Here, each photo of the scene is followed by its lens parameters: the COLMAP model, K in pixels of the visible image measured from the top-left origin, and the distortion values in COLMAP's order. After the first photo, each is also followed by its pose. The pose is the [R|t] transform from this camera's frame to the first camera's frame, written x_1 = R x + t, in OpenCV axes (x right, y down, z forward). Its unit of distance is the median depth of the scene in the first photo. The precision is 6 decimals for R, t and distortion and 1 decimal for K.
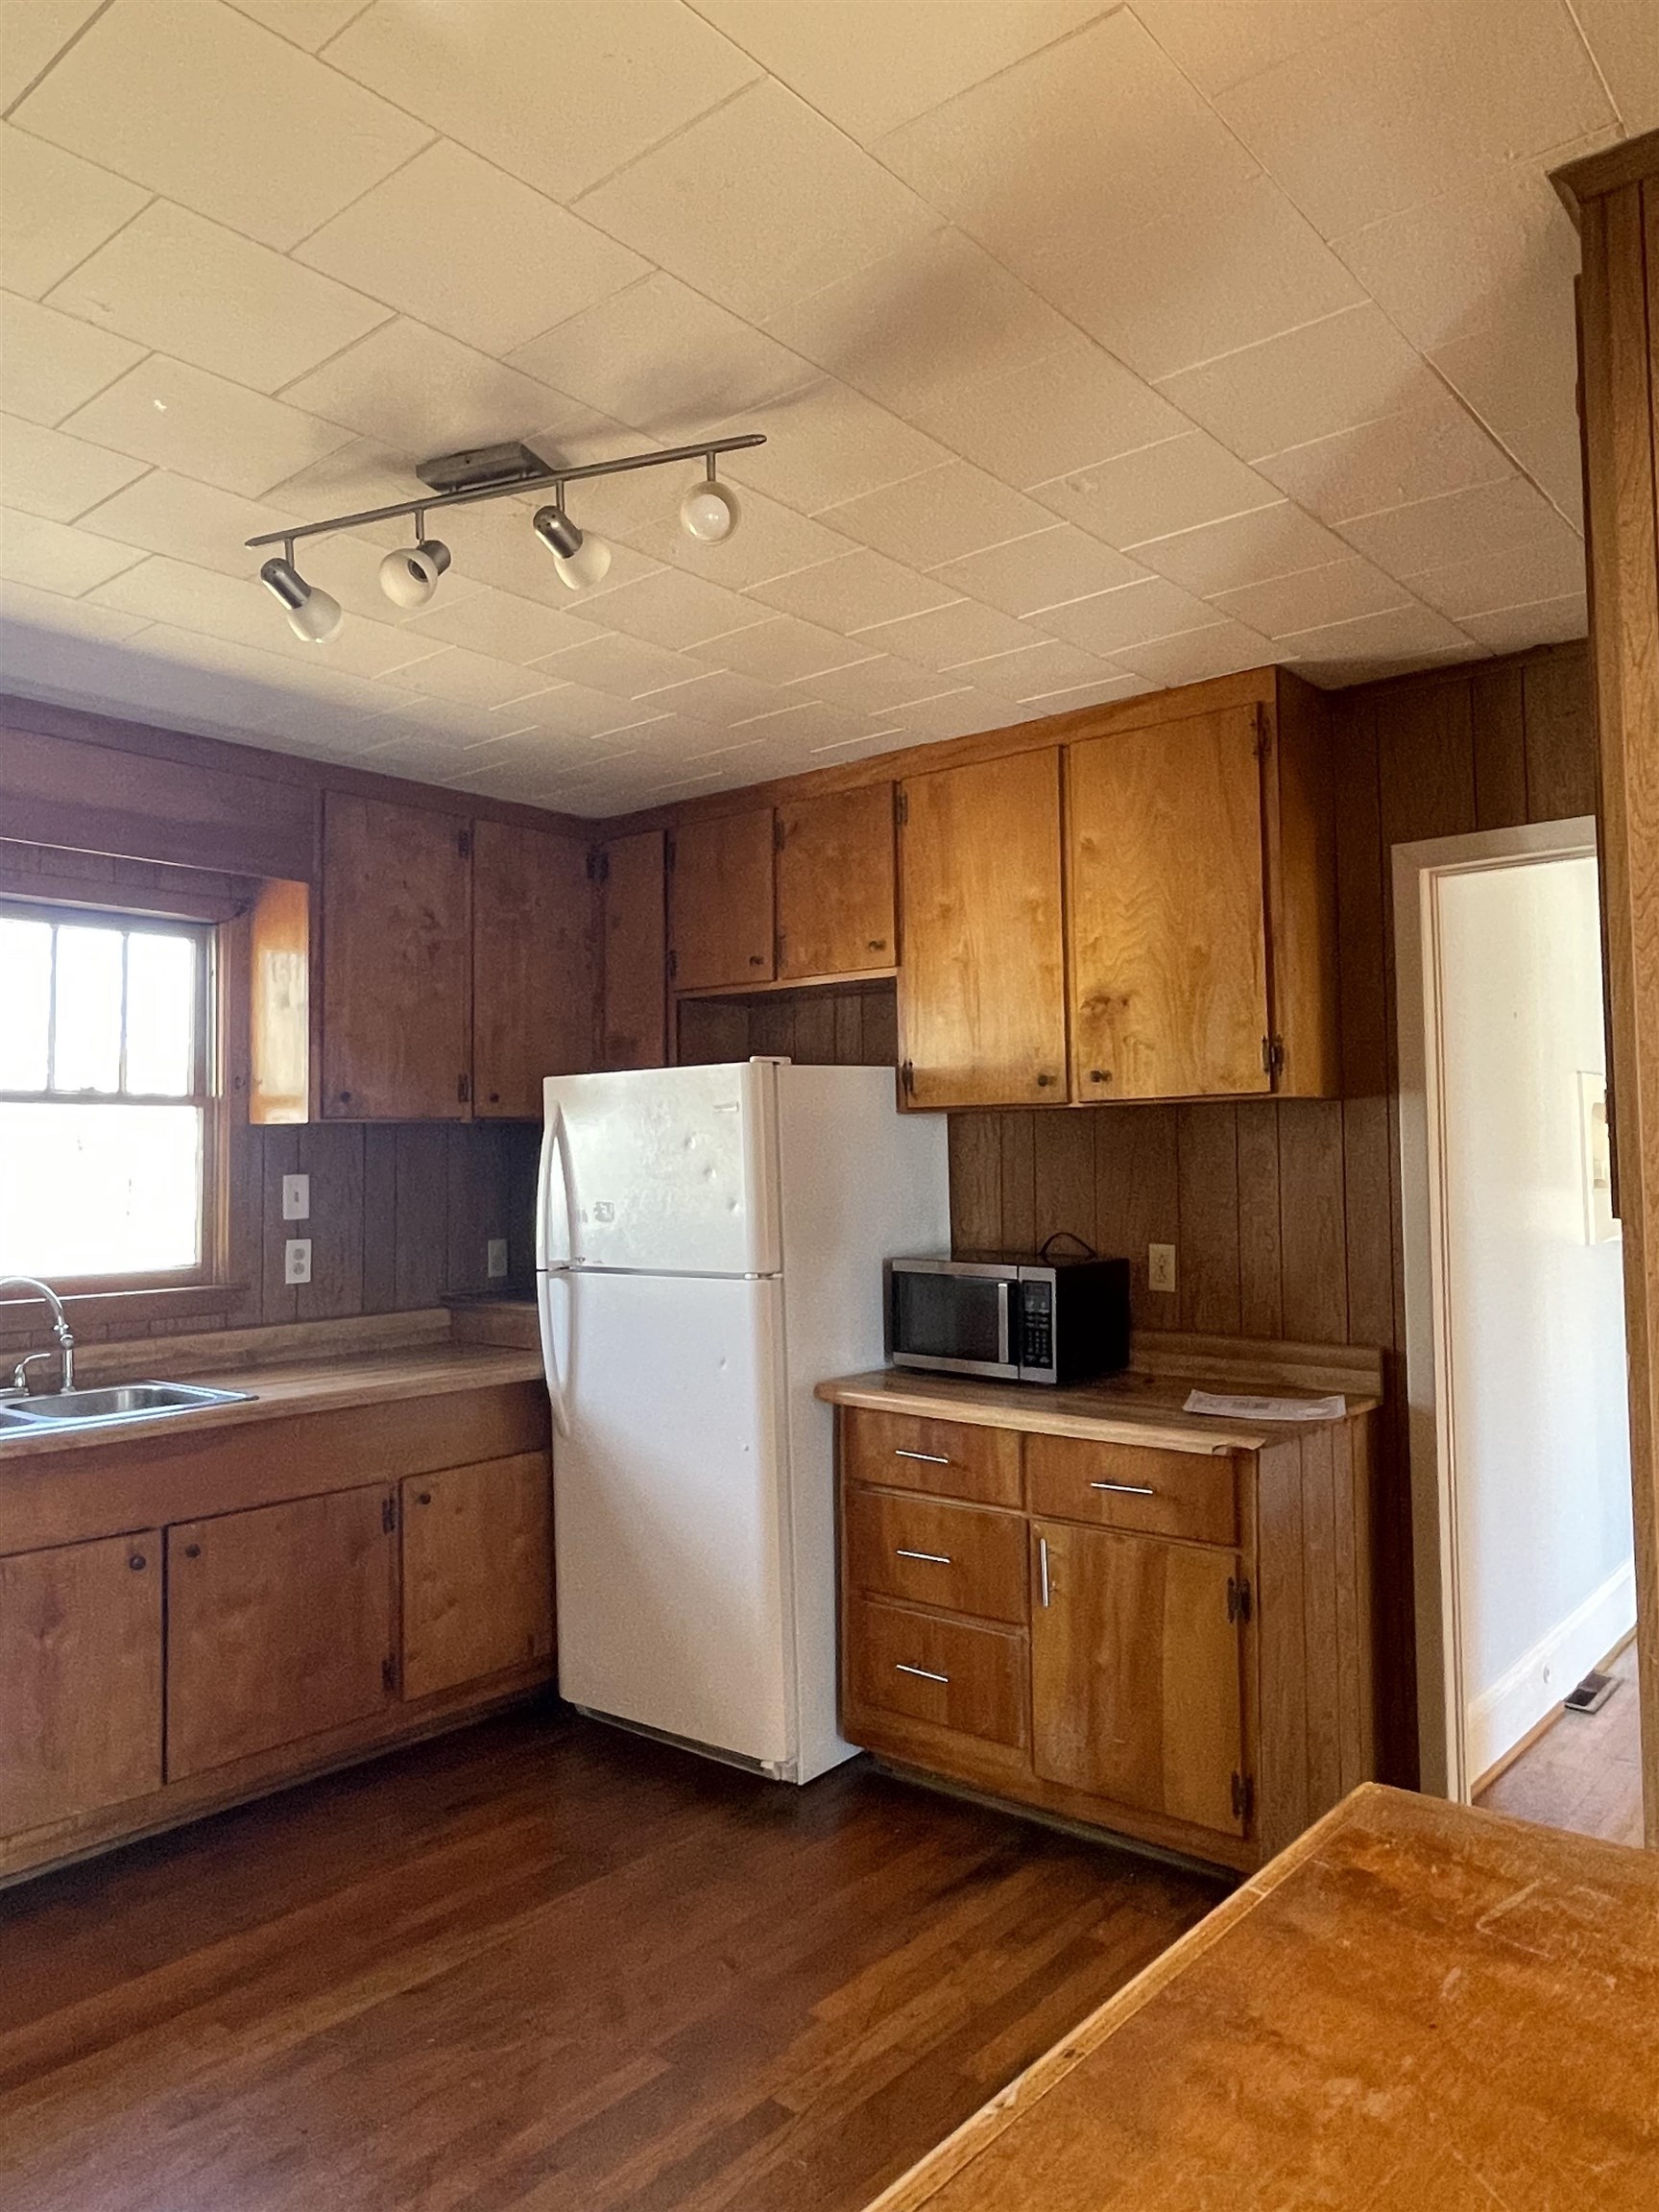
lens RADIAL K [[1517.3, 0, 830.2], [0, 1517.3, 1083.8], [0, 0, 1]] dist [0.000121, -0.008654]
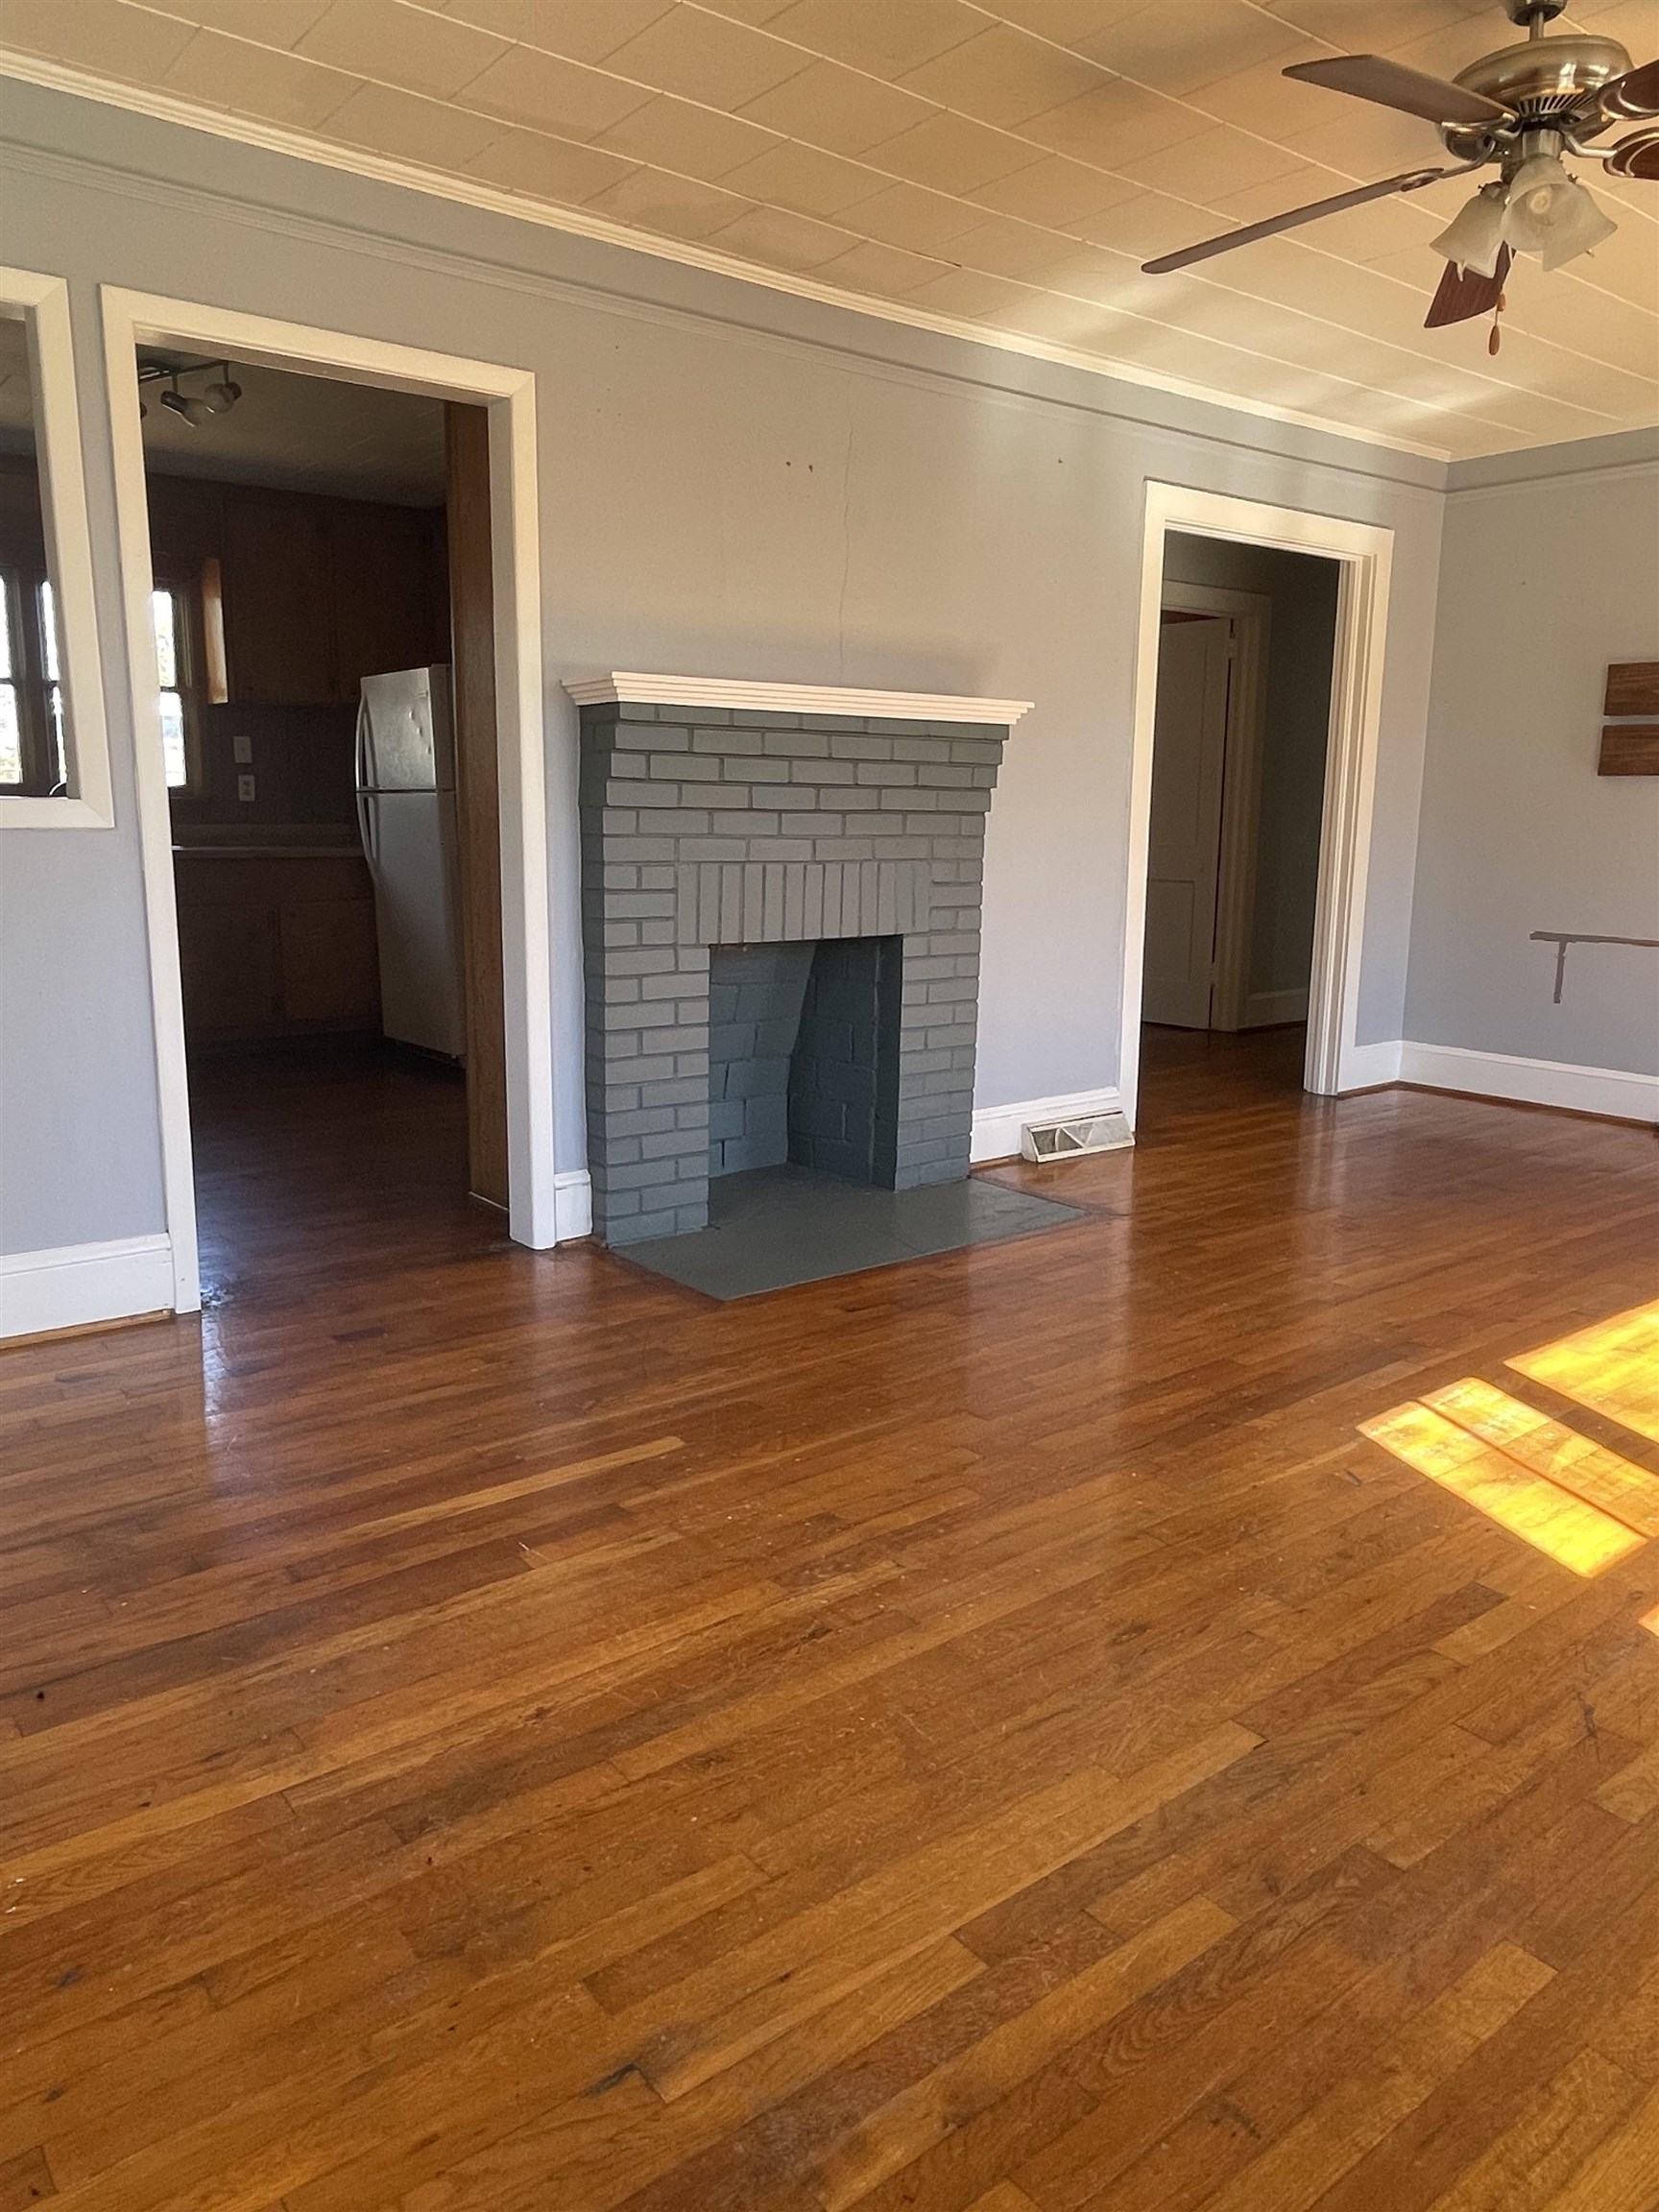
lens RADIAL K [[1517.3, 0, 820.6], [0, 1517.3, 1094.2], [0, 0, 1]] dist [0.000121, -0.008654]
pose [[0.977204, 0.065208, -0.202041, 0.746236], [-0.016502, 0.972113, 0.233931, 0.047123], [0.211661, -0.225264, 0.951029, -0.657110]]
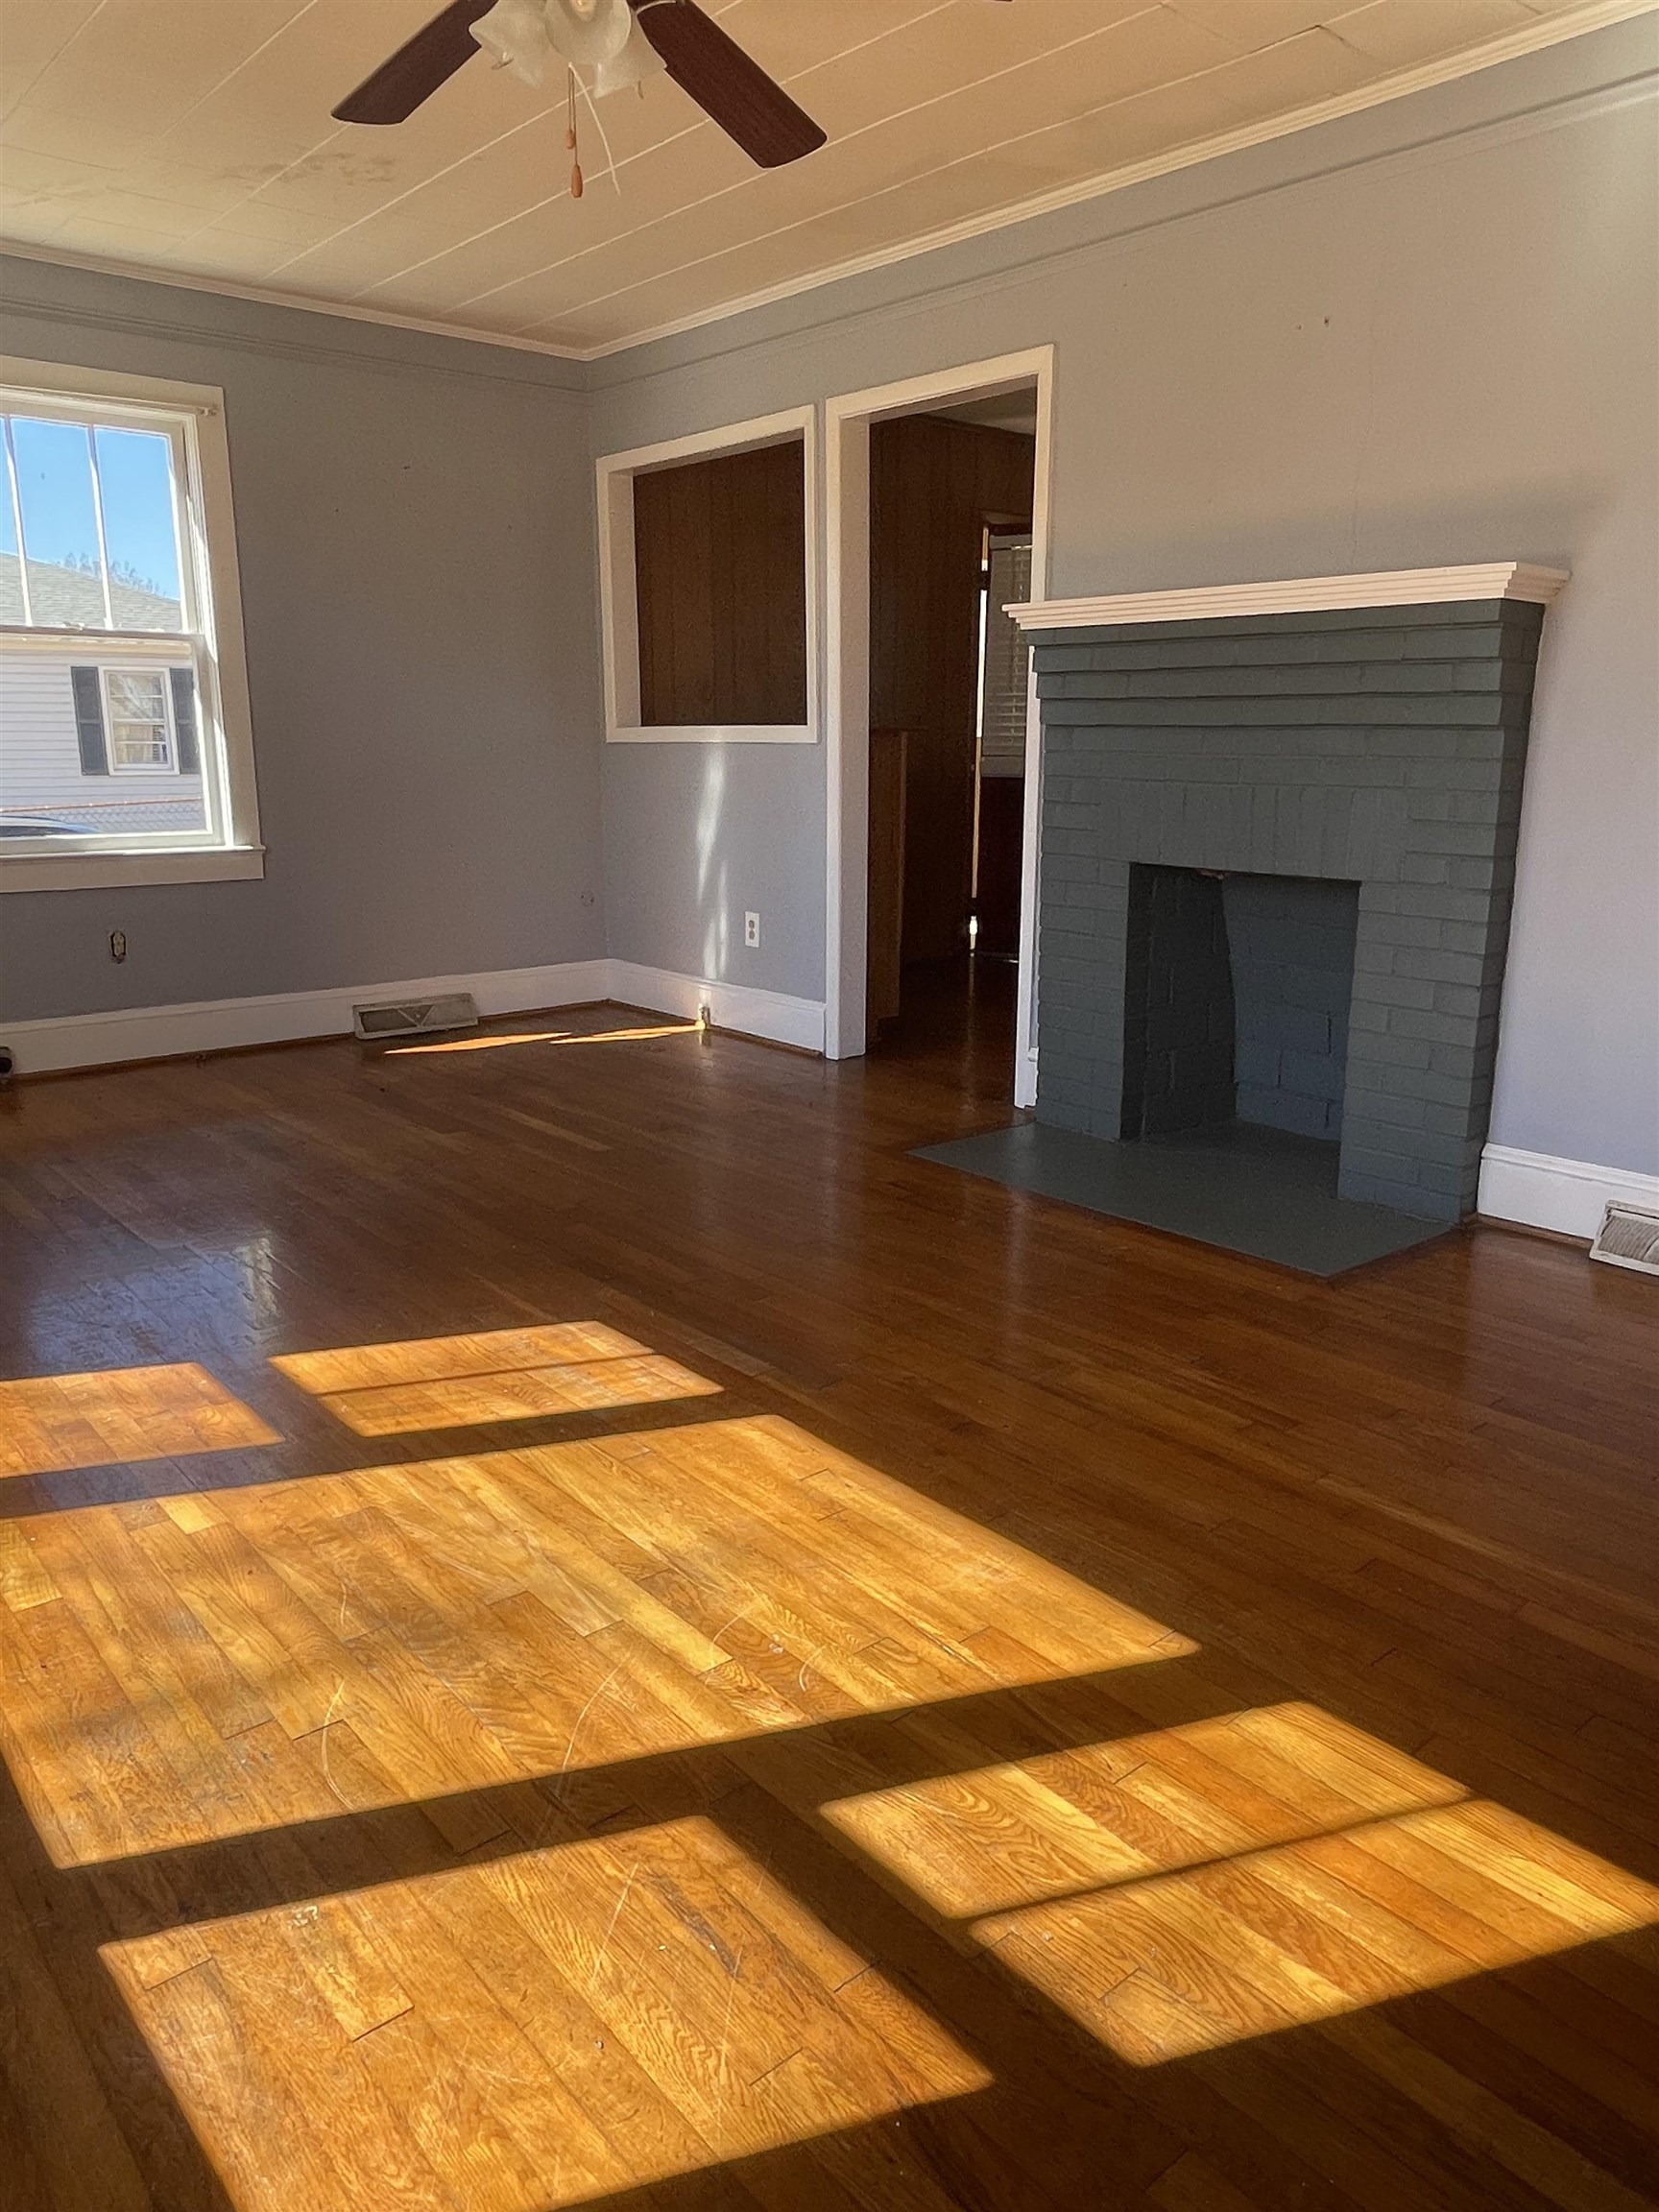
lens RADIAL K [[1517.3, 0, 821.6], [0, 1517.3, 1123.0], [0, 0, 1]] dist [0.000121, -0.008654]
pose [[-0.172985, 0.264258, -0.948812, 2.478244], [0.052108, 0.964441, 0.259111, 0.121860], [0.983545, -0.004618, -0.180603, 1.456342]]
